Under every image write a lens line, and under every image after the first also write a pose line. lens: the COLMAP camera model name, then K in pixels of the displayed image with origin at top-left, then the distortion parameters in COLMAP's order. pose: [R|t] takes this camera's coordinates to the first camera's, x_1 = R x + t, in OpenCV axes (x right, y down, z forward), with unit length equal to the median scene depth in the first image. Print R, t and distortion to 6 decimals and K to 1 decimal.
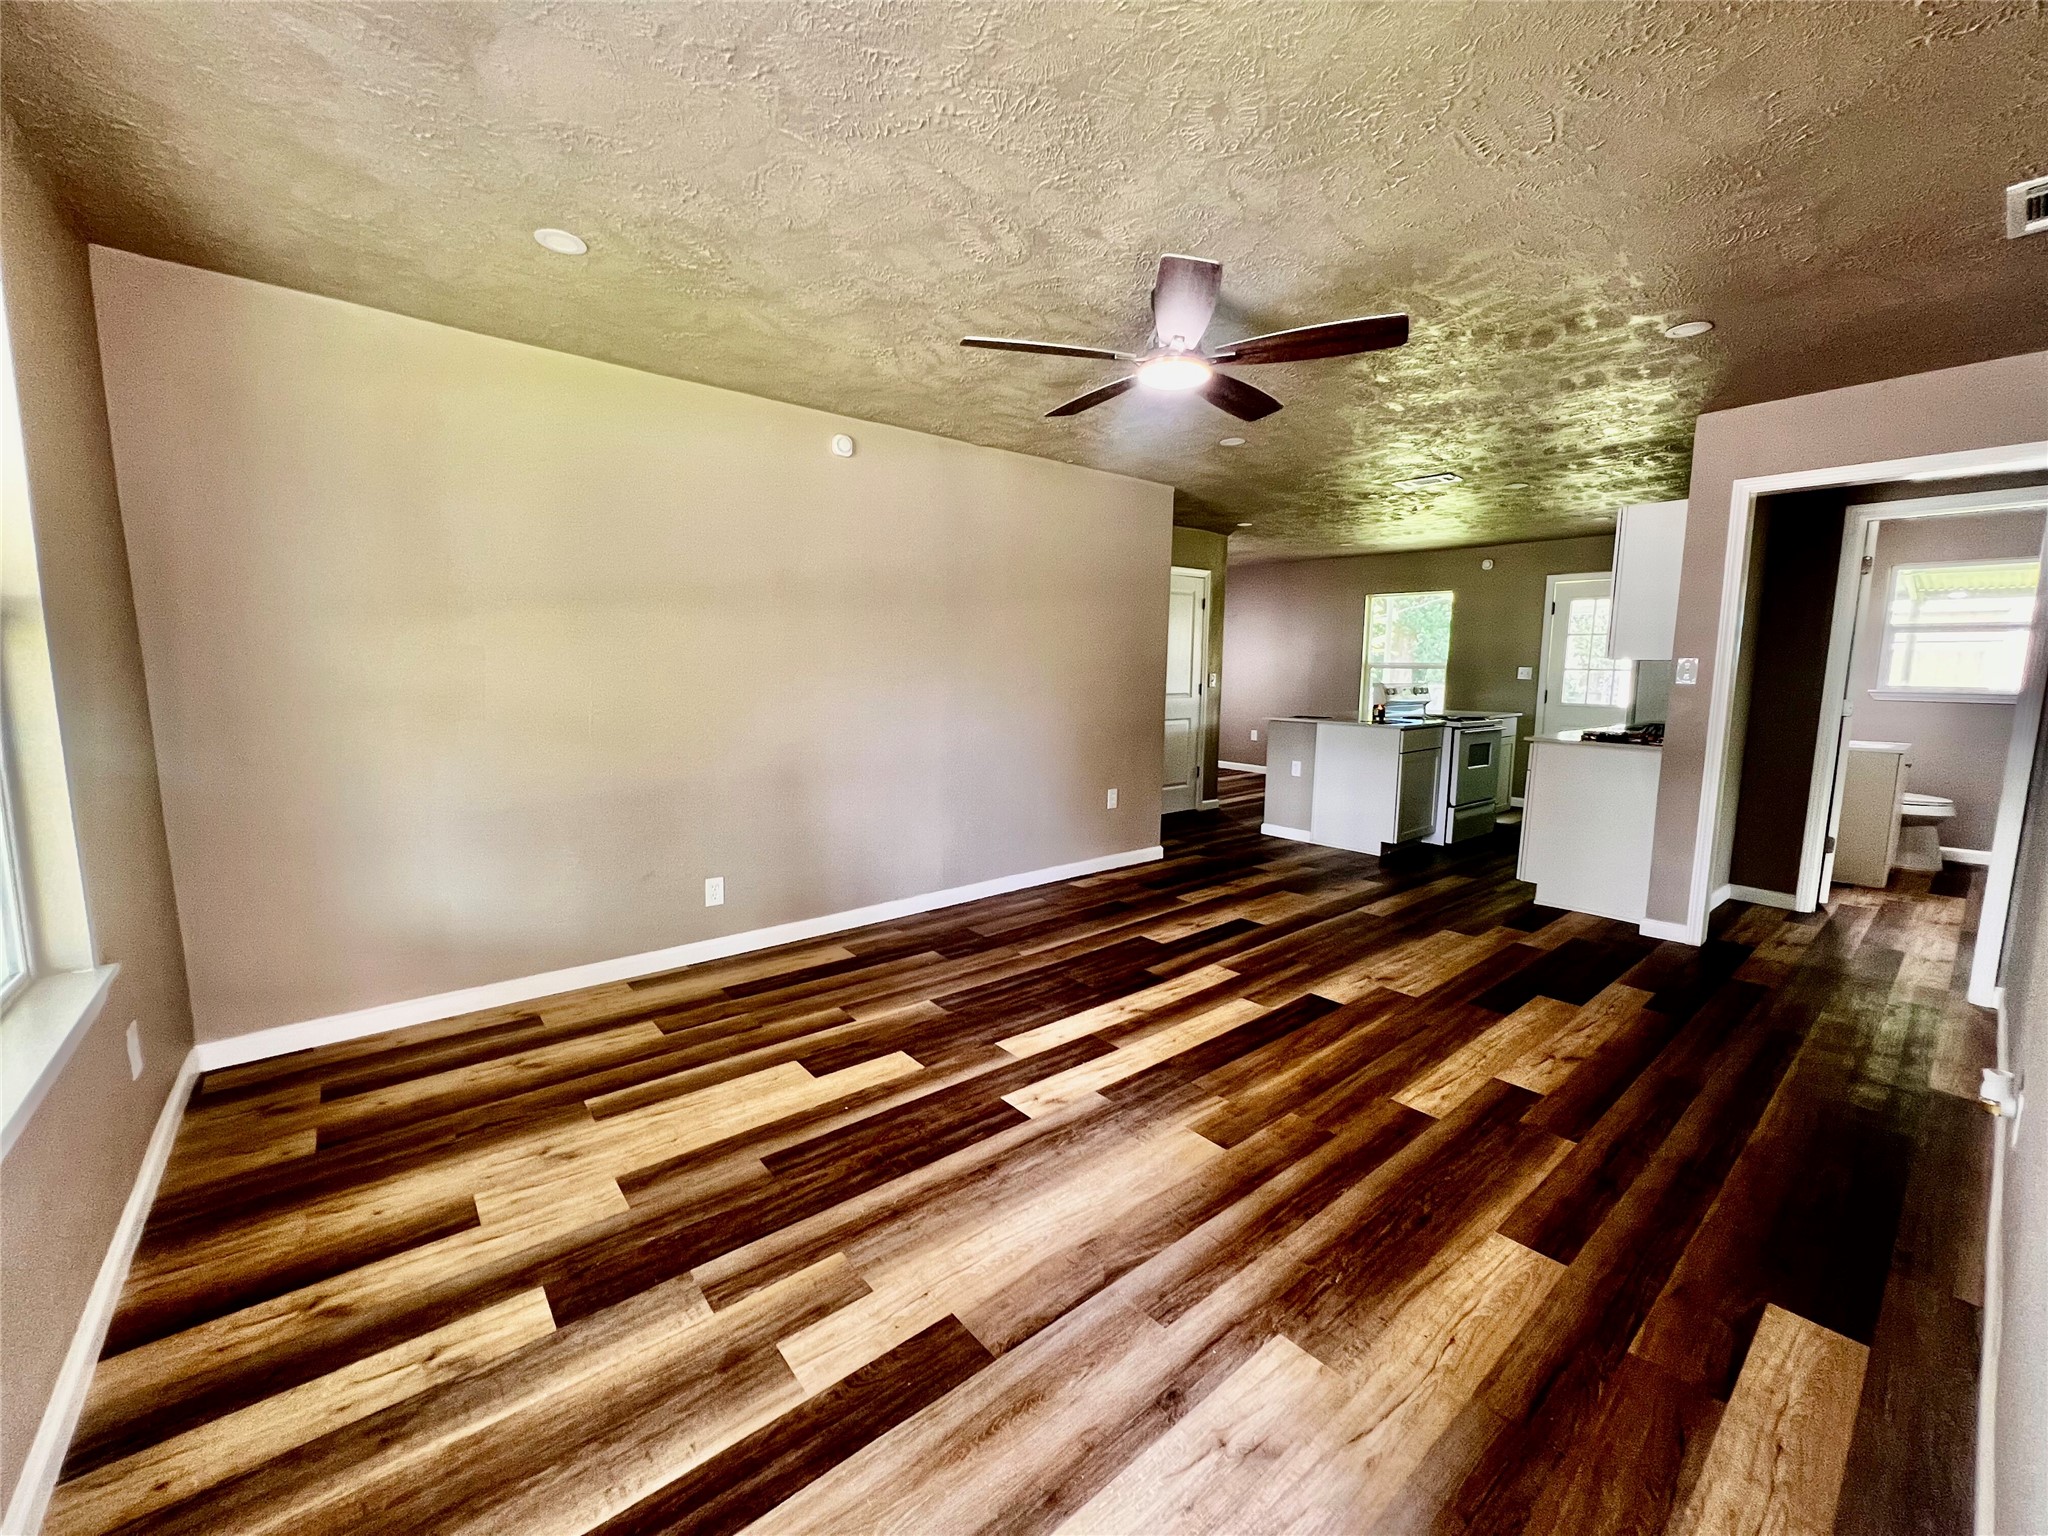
lens RADIAL K [[819.3, 0, 1024.7], [0, 819.3, 766.4], [0, 0, 1]] dist [-0.003502, 0.001214]
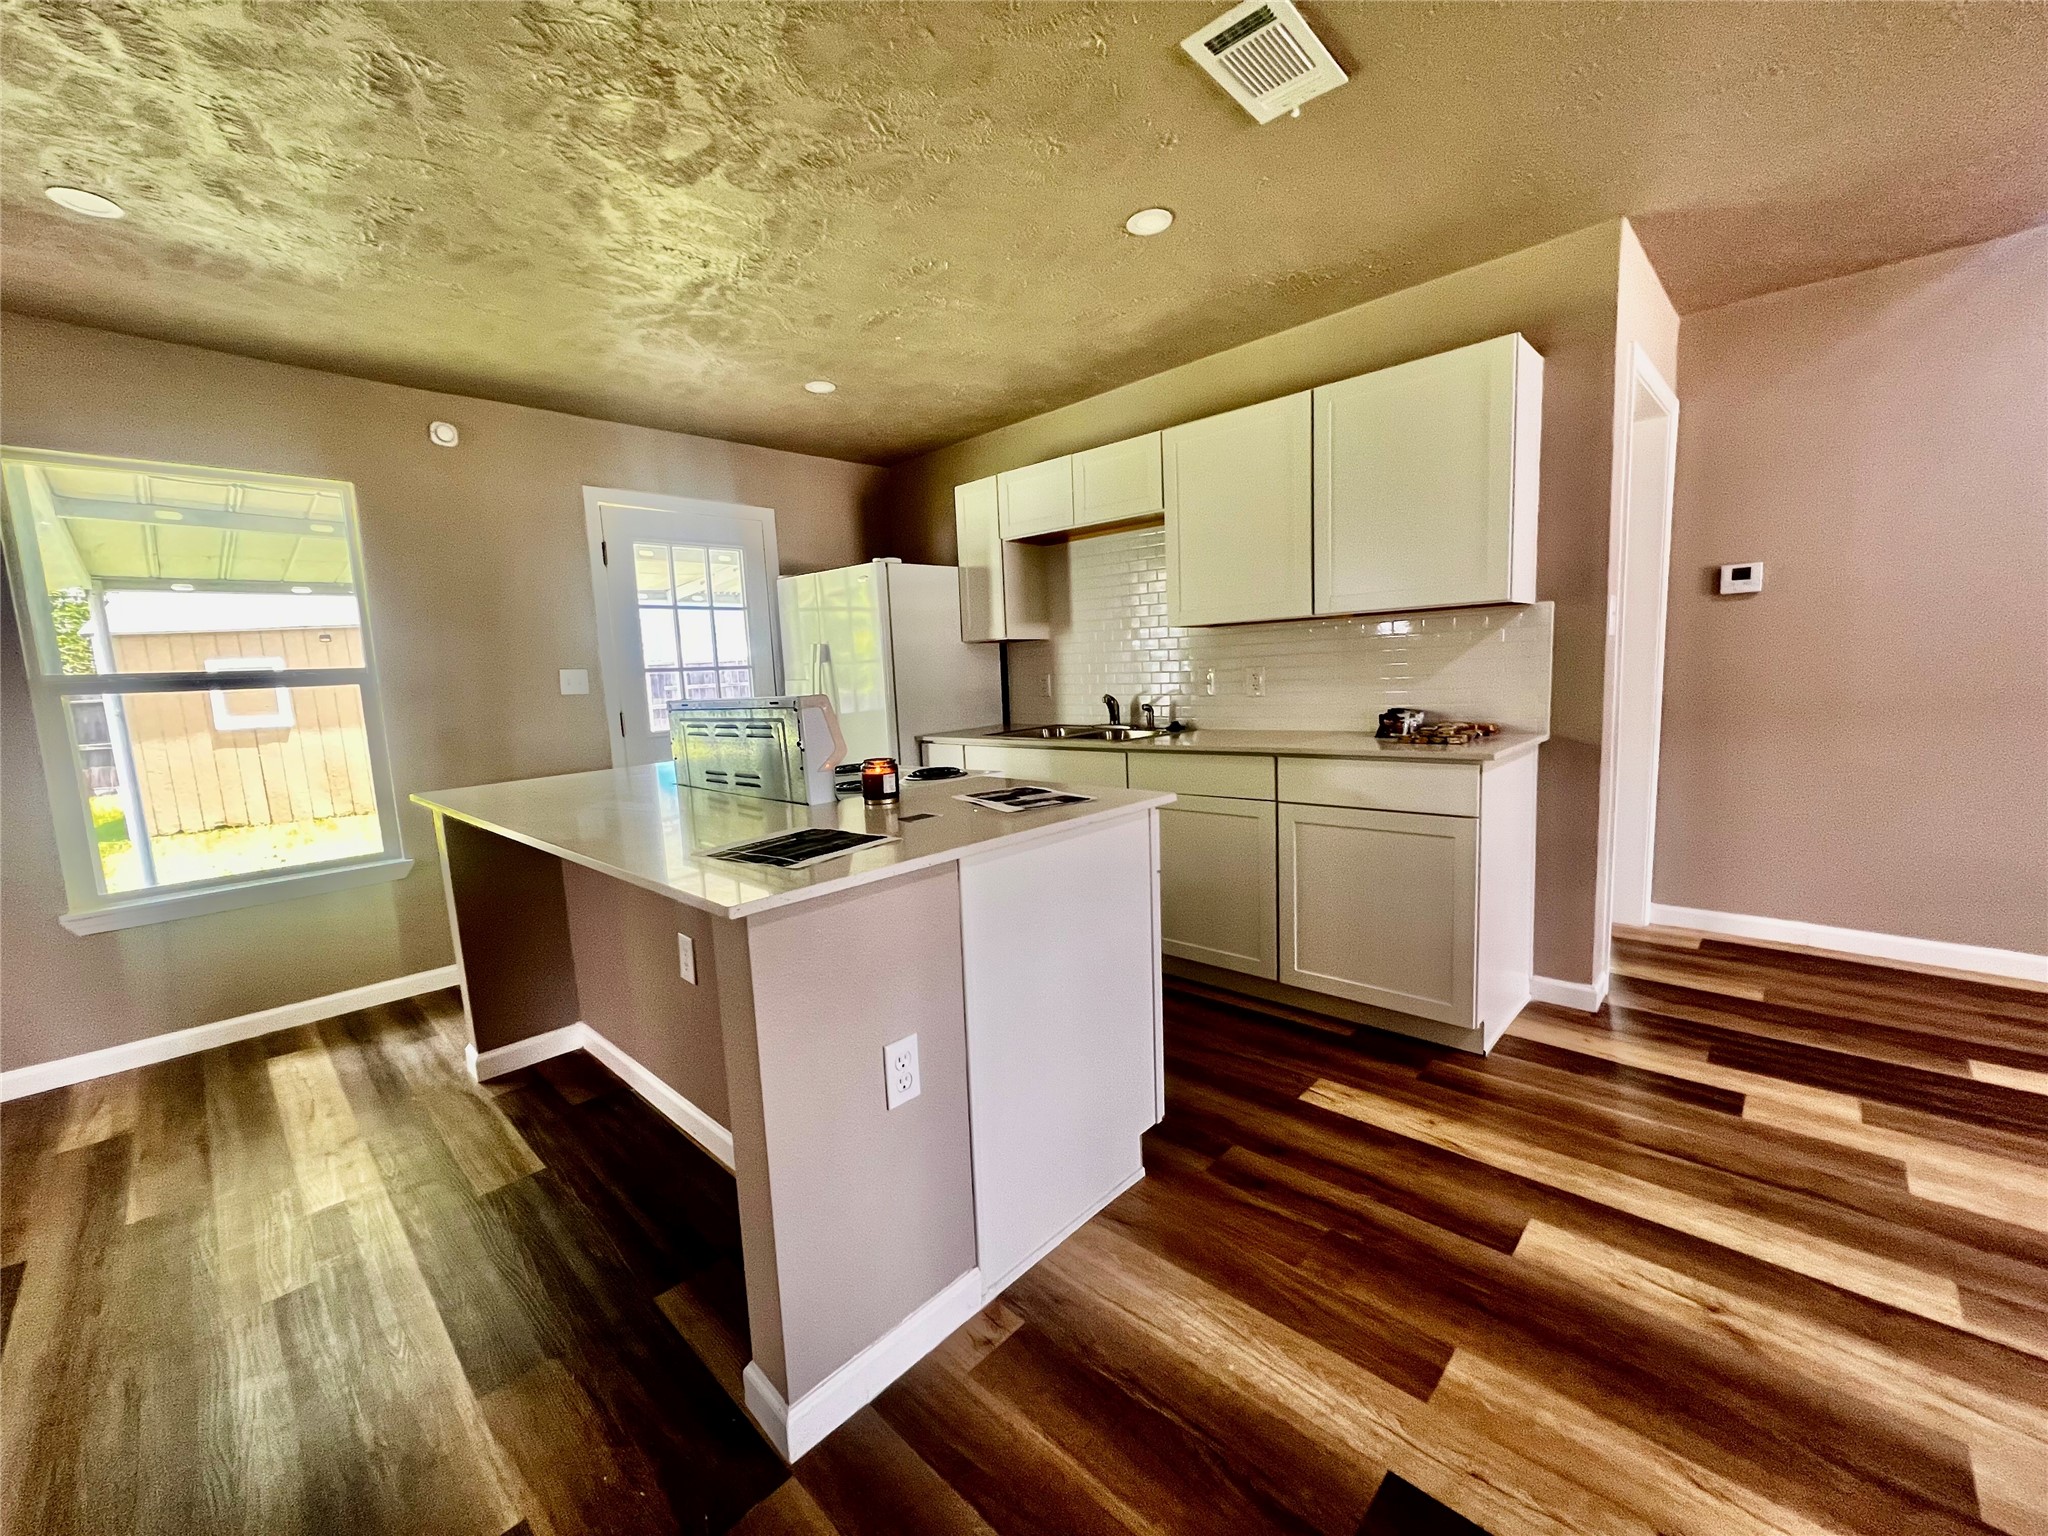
lens RADIAL K [[819.3, 0, 1025.0], [0, 819.3, 768.2], [0, 0, 1]] dist [-0.003502, 0.001214]
pose [[-0.109297, -0.126002, 0.985991, 0.165033], [0.171700, 0.974630, 0.143583, -0.160063], [-0.979067, 0.184988, -0.084889, 1.439525]]
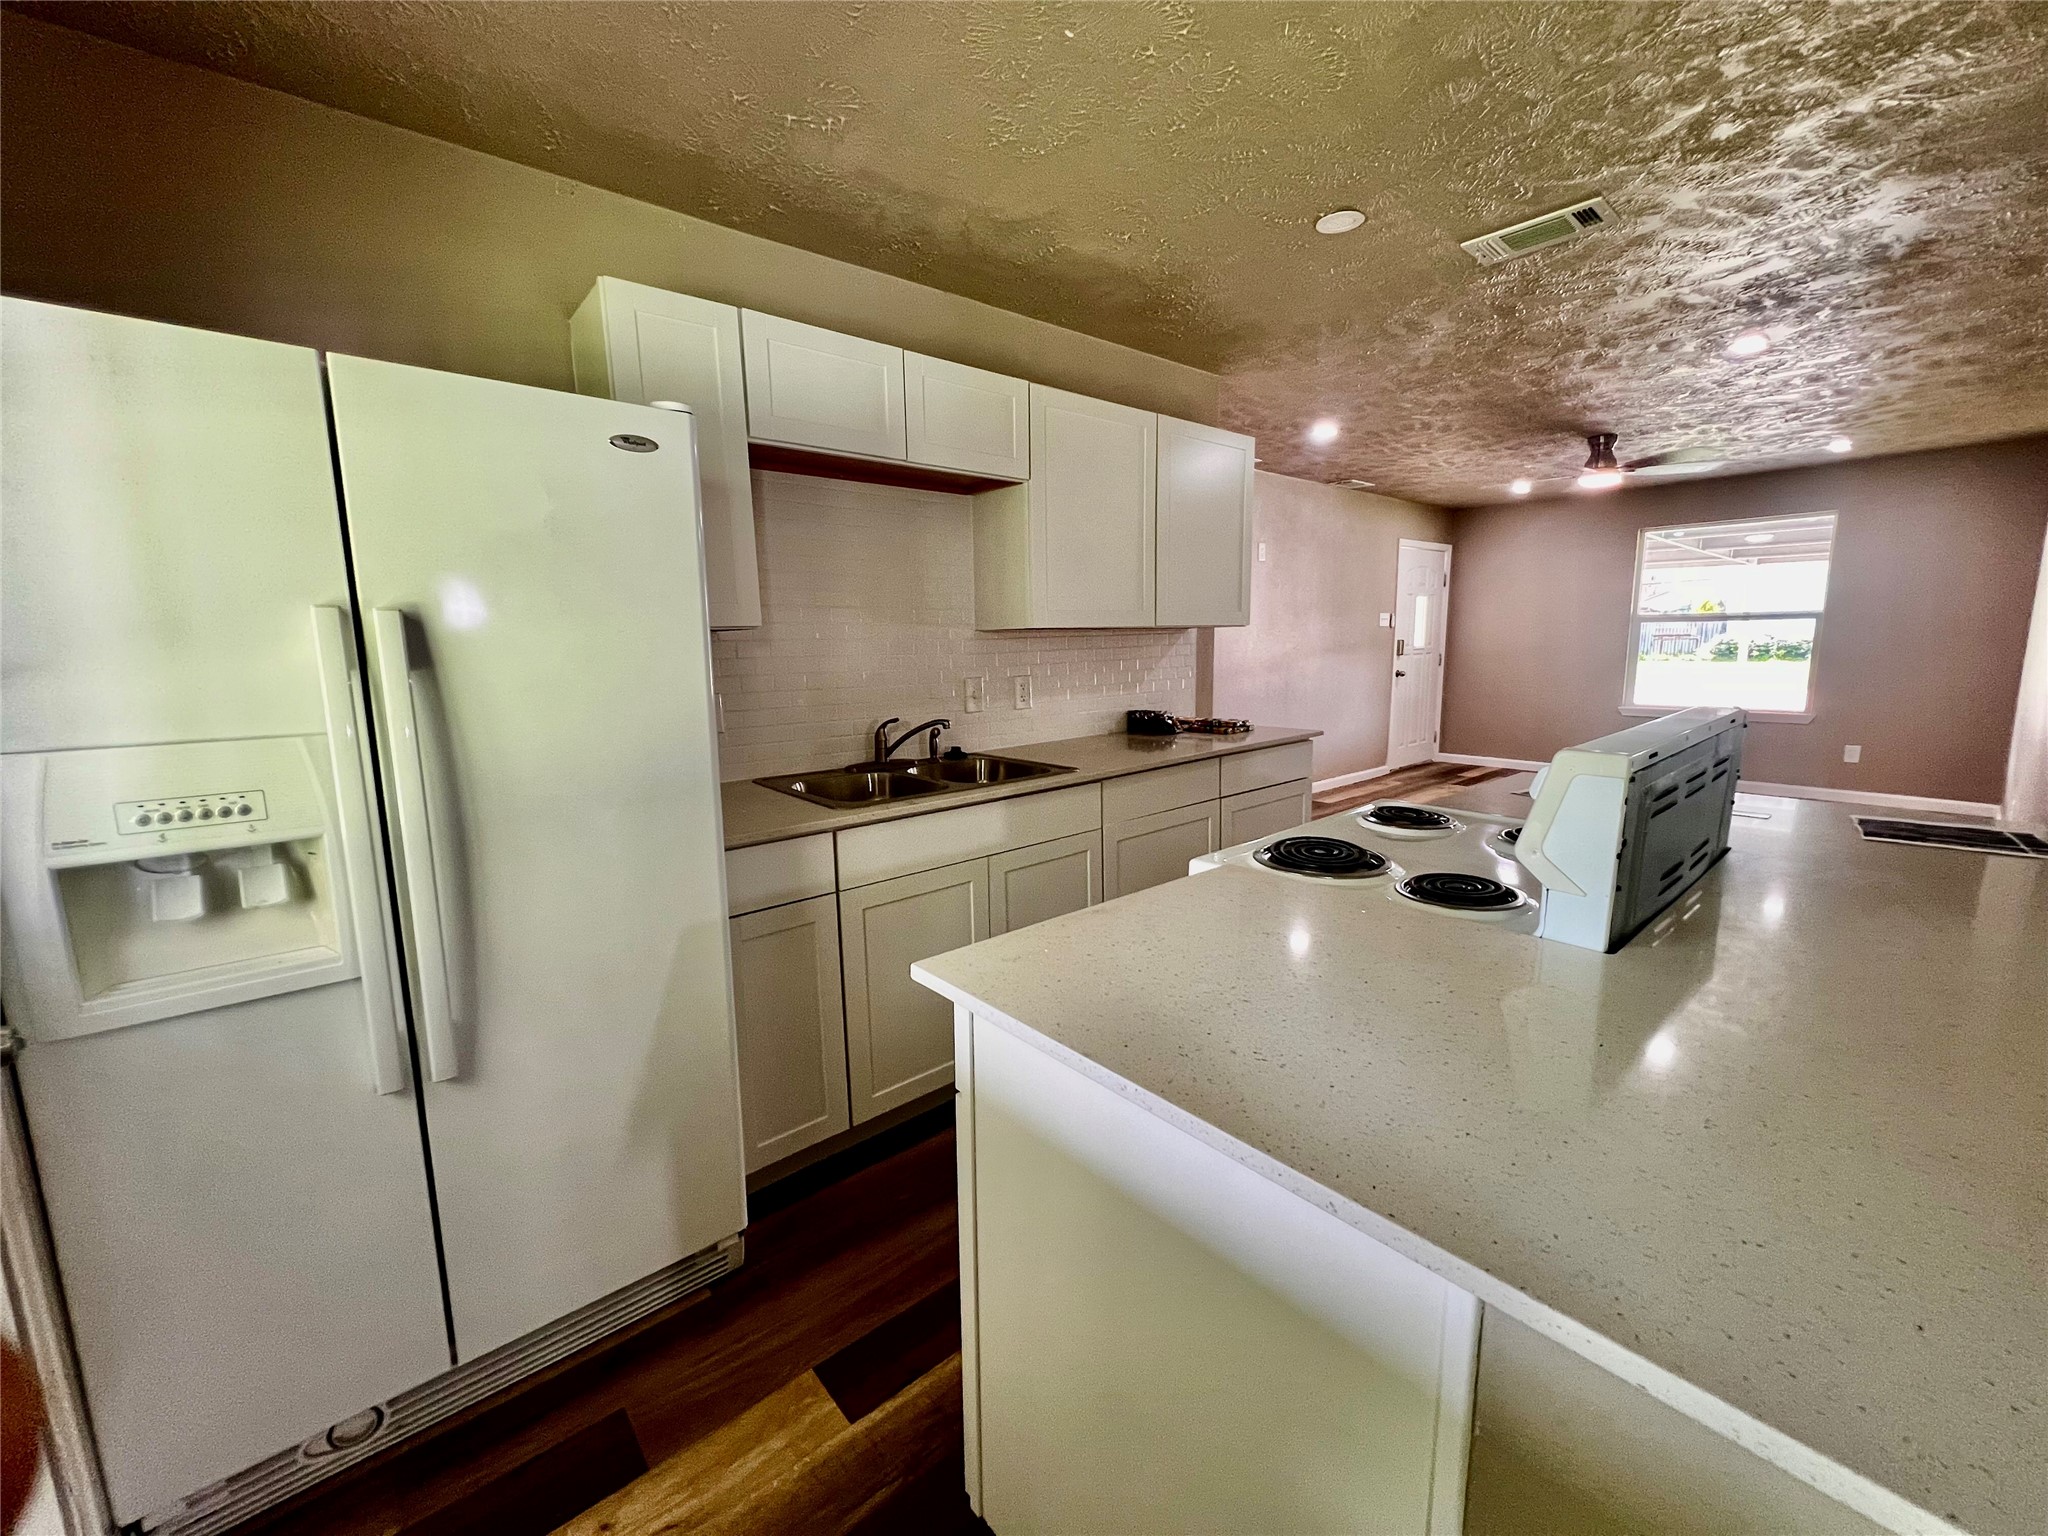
lens RADIAL K [[819.3, 0, 1026.8], [0, 819.3, 770.8], [0, 0, 1]] dist [-0.003502, 0.001214]
pose [[-0.999867, 0.011326, -0.011733, 0.962064], [0.007504, 0.958313, 0.285620, -0.231852], [0.014479, 0.285494, -0.958271, 1.861970]]
